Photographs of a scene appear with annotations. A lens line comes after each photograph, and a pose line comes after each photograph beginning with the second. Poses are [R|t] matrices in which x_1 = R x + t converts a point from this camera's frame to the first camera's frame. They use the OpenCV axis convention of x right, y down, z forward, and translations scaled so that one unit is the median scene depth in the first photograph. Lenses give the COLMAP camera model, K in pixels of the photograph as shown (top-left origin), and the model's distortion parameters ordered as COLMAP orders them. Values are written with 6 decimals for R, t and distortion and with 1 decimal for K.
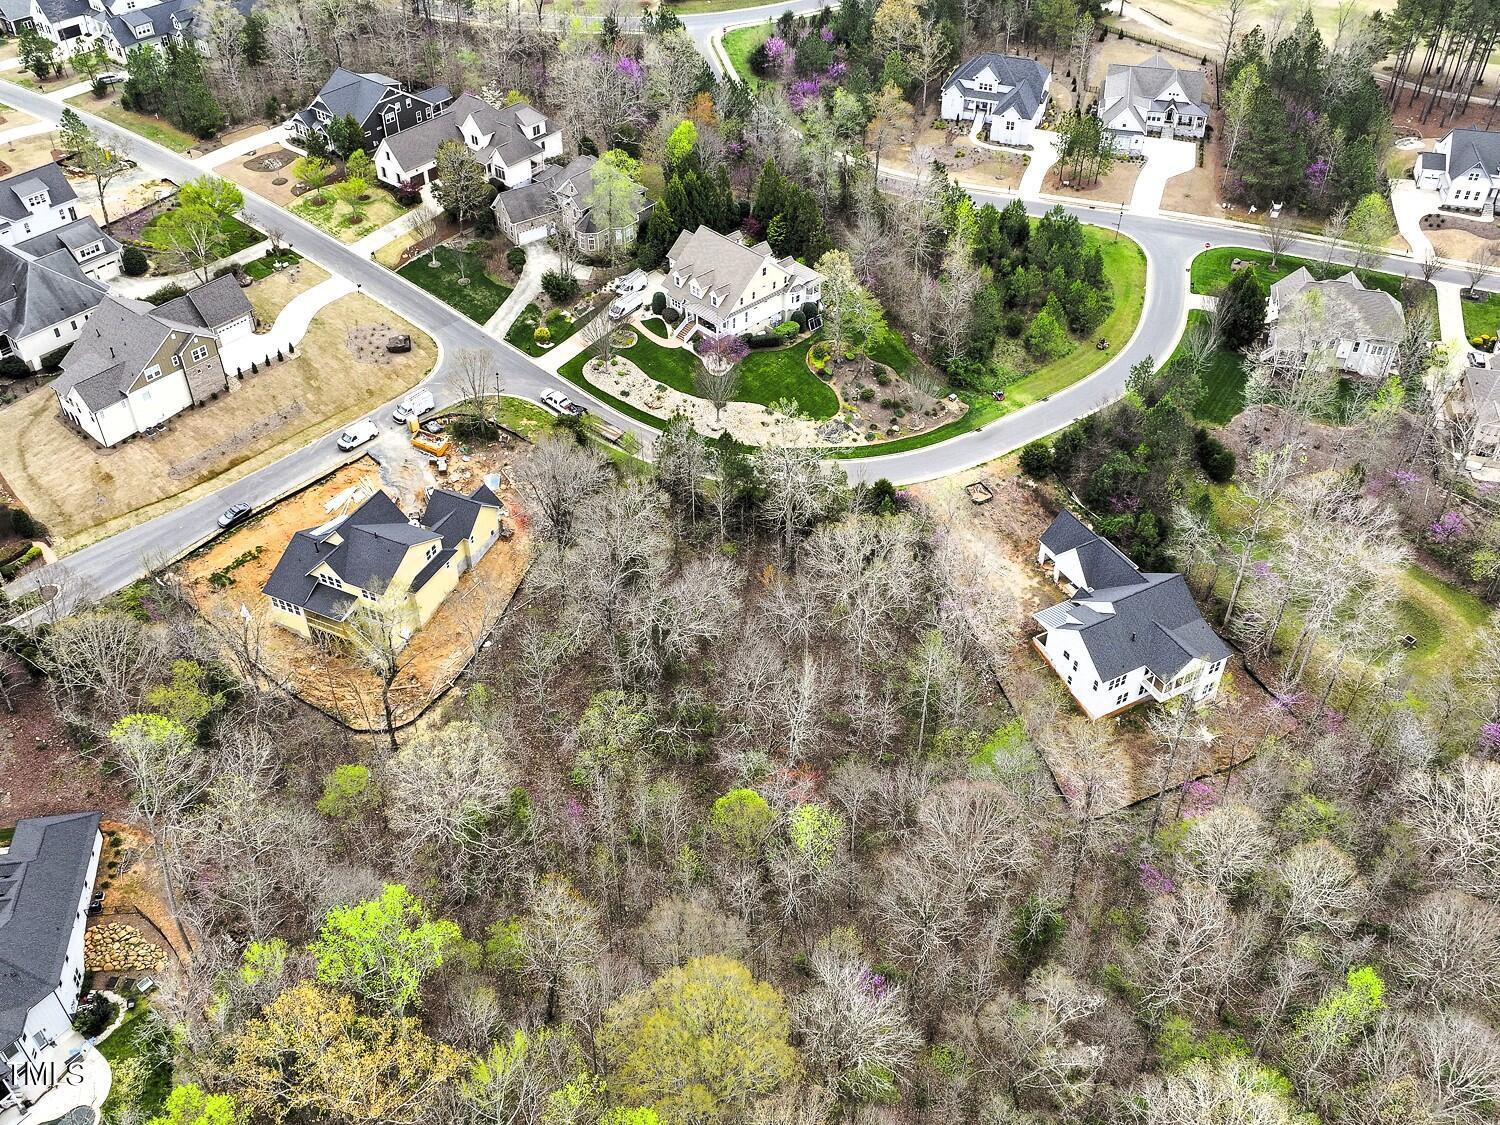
lens RADIAL K [[1404.5, 0, 760.3], [0, 1404.5, 556.0], [0, 0, 1]] dist [0.006389, 0.000000]
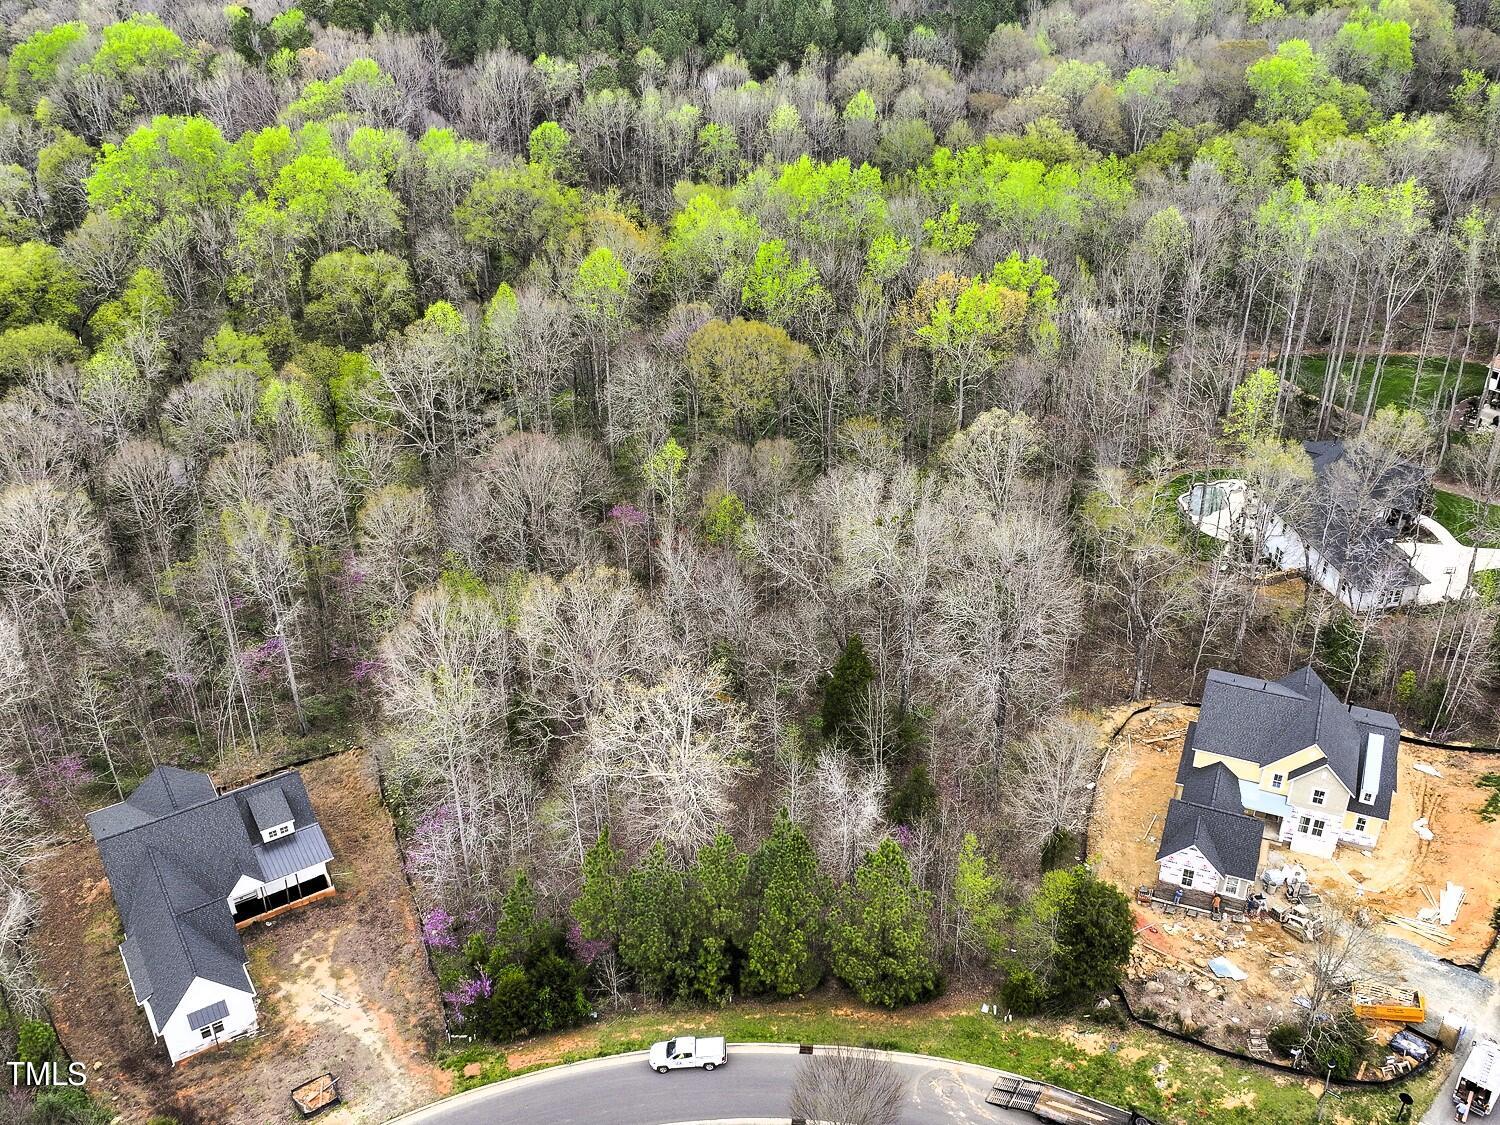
lens RADIAL K [[1404.5, 0, 760.9], [0, 1404.5, 564.8], [0, 0, 1]] dist [0.006389, 0.000000]
pose [[-0.998615, 0.025743, -0.045881, 0.011068], [-0.035630, 0.310731, 0.949830, -0.562220], [0.038708, 0.950149, -0.309383, 0.919166]]
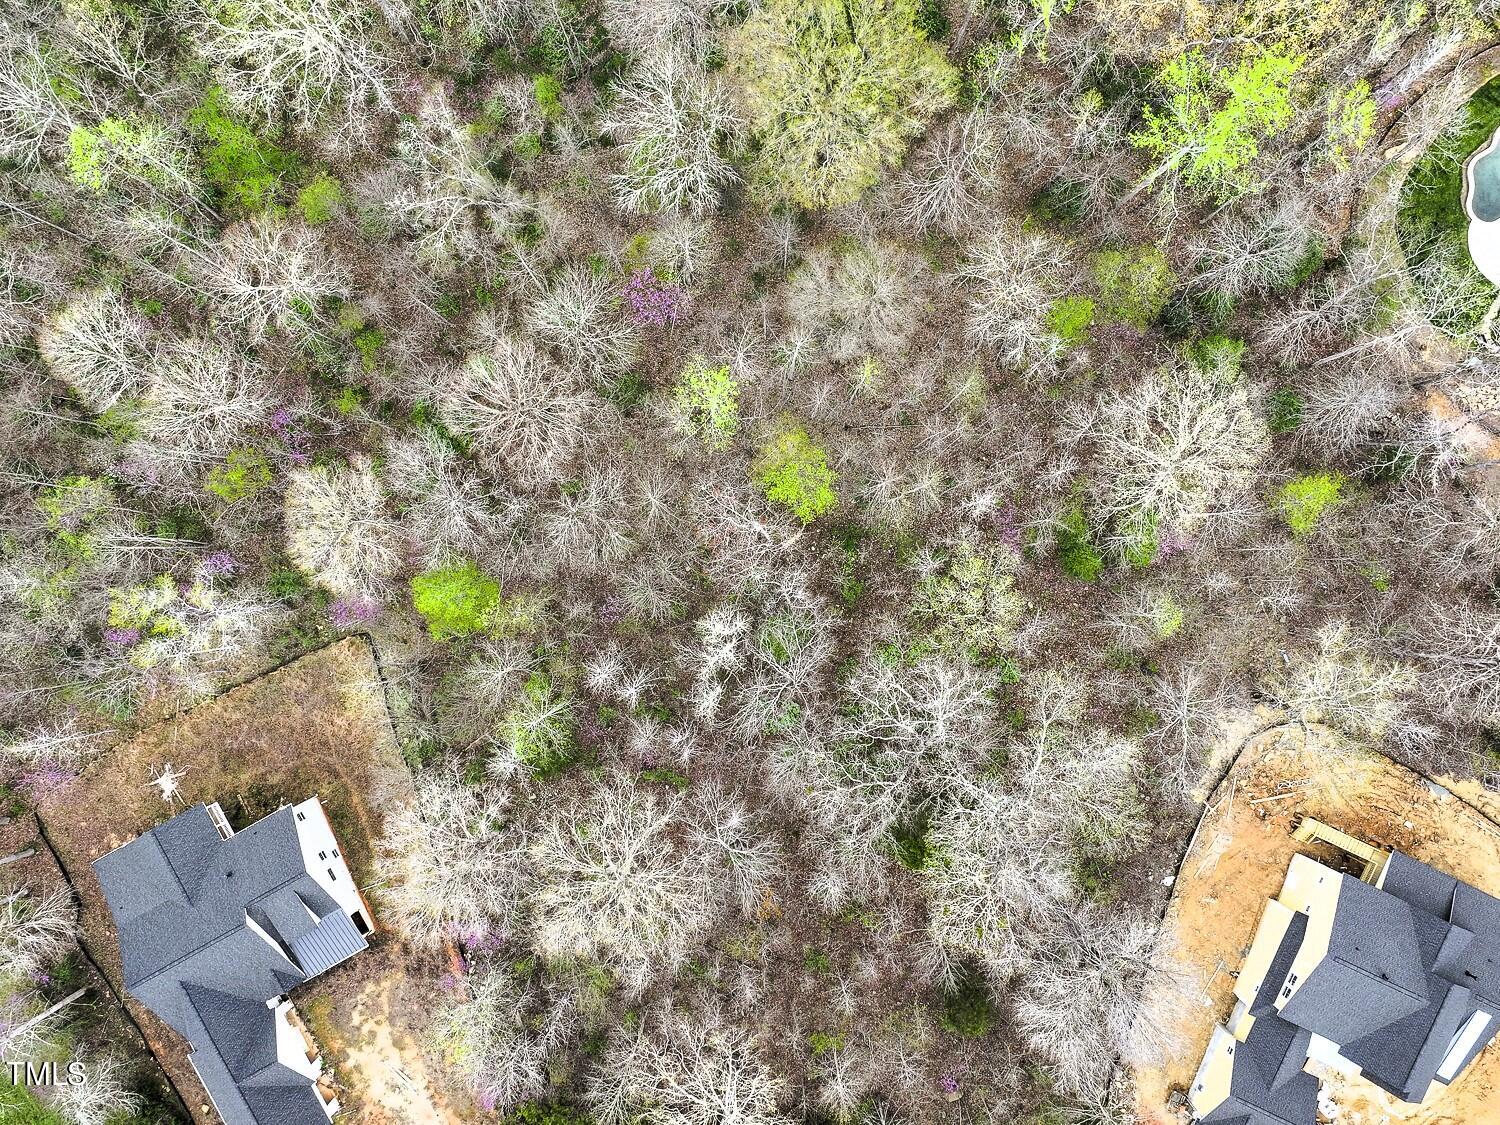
lens RADIAL K [[1404.5, 0, 748.2], [0, 1404.5, 554.5], [0, 0, 1]] dist [0.006389, 0.000000]
pose [[-0.999991, -0.001996, -0.003708, 0.012709], [-0.001586, -0.637166, 0.770725, -0.303320], [-0.003901, 0.770724, 0.637158, 0.360652]]
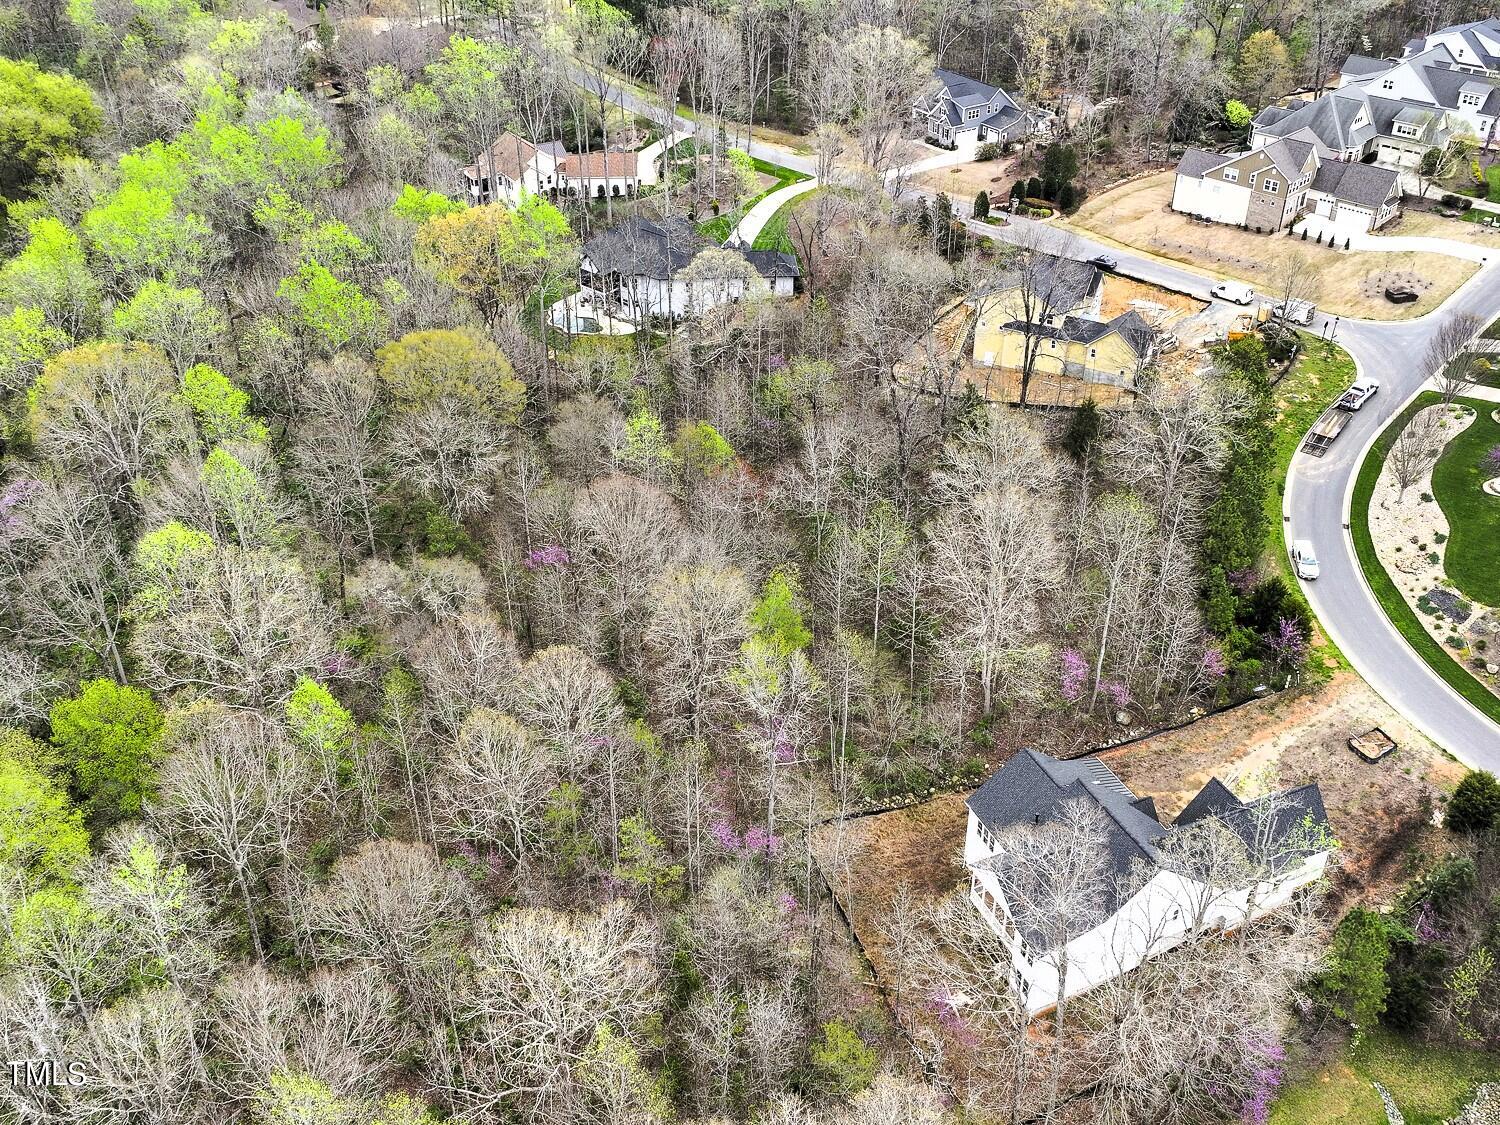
lens RADIAL K [[1404.5, 0, 754.6], [0, 1404.5, 555.6], [0, 0, 1]] dist [0.006389, 0.000000]
pose [[-0.092057, 0.543612, -0.834273, 0.632686], [-0.644720, 0.605964, 0.465987, -0.202496], [0.758856, 0.580769, 0.294695, 0.508415]]
